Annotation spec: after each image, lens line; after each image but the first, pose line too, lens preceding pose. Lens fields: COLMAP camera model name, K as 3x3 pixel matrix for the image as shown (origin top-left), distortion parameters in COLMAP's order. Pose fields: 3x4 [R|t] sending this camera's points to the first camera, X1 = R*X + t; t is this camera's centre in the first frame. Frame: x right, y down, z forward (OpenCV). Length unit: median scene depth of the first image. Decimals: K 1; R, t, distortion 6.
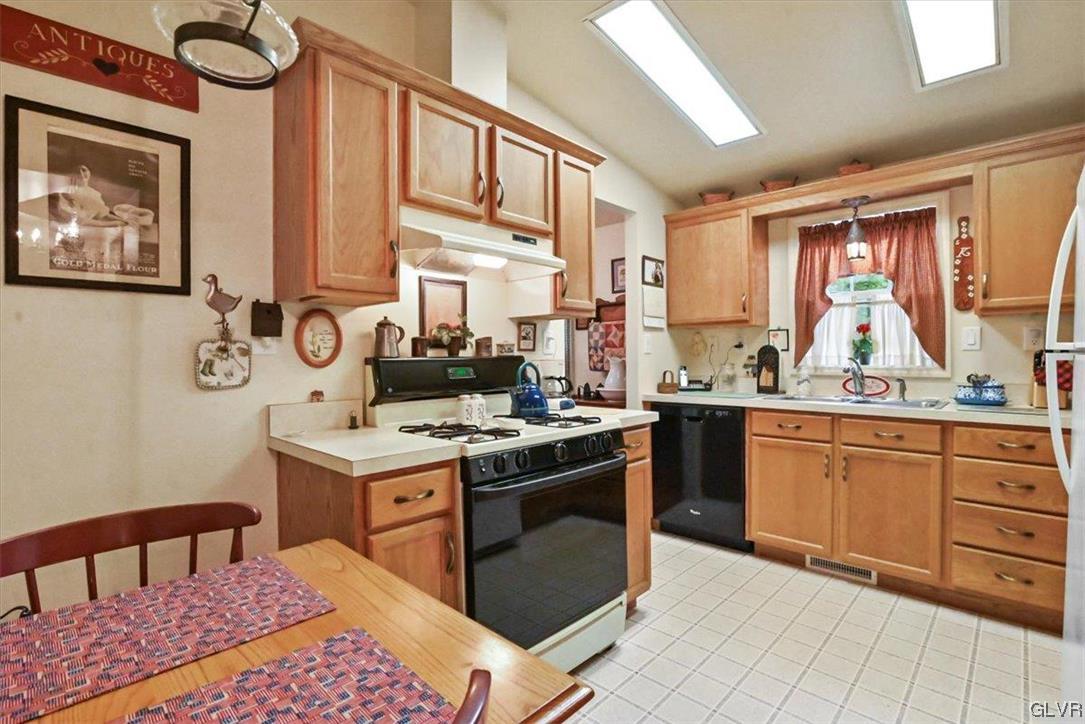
lens RADIAL K [[503.6, 0, 547.2], [0, 503.6, 357.6], [0, 0, 1]] dist [-0.020962, 0.001756]
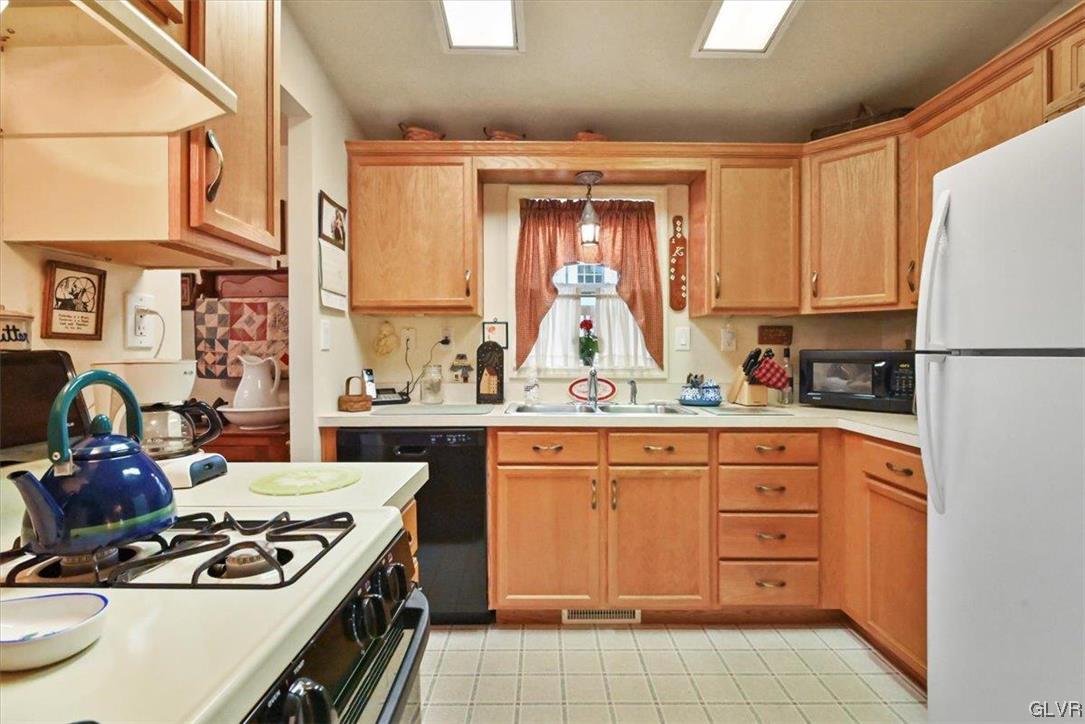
lens RADIAL K [[503.6, 0, 556.2], [0, 503.6, 361.3], [0, 0, 1]] dist [-0.020962, 0.001756]
pose [[0.716579, -0.003724, 0.697496, -0.037758], [-0.003371, 0.999956, 0.008802, -0.000978], [-0.697498, -0.008659, 0.716534, 0.448749]]
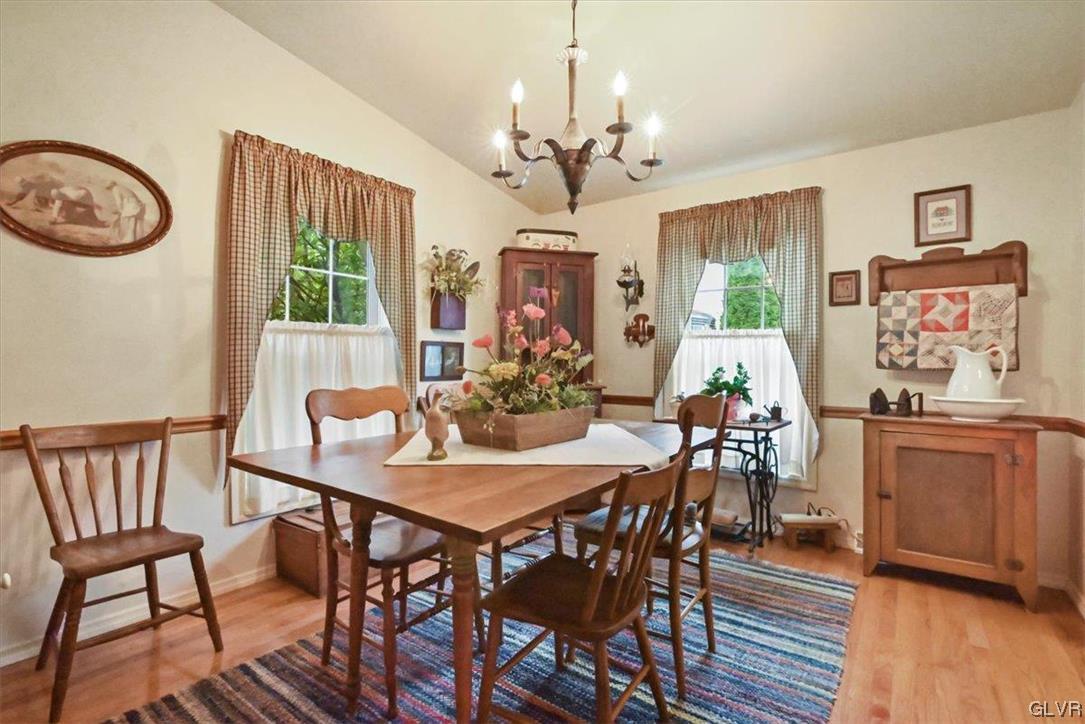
lens RADIAL K [[503.6, 0, 544.7], [0, 503.6, 354.4], [0, 0, 1]] dist [-0.020962, 0.001756]
pose [[0.992785, 0.008999, 0.119573, -0.648508], [-0.007913, 0.999923, -0.009553, 0.027692], [-0.119649, 0.008538, 0.992779, 0.705130]]
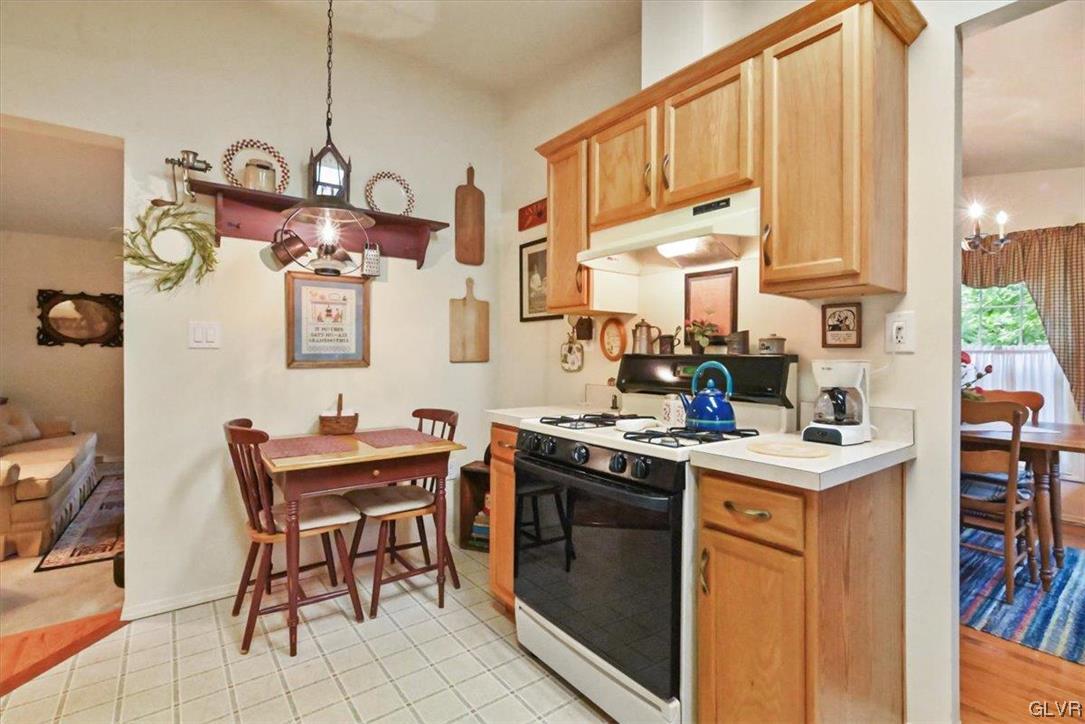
lens RADIAL K [[503.6, 0, 550.8], [0, 503.6, 366.1], [0, 0, 1]] dist [-0.020962, 0.001756]
pose [[-0.144513, 0.031818, -0.988991, 0.608834], [-0.006987, 0.999425, 0.033174, -0.007361], [0.989478, 0.011704, -0.144207, 0.678421]]
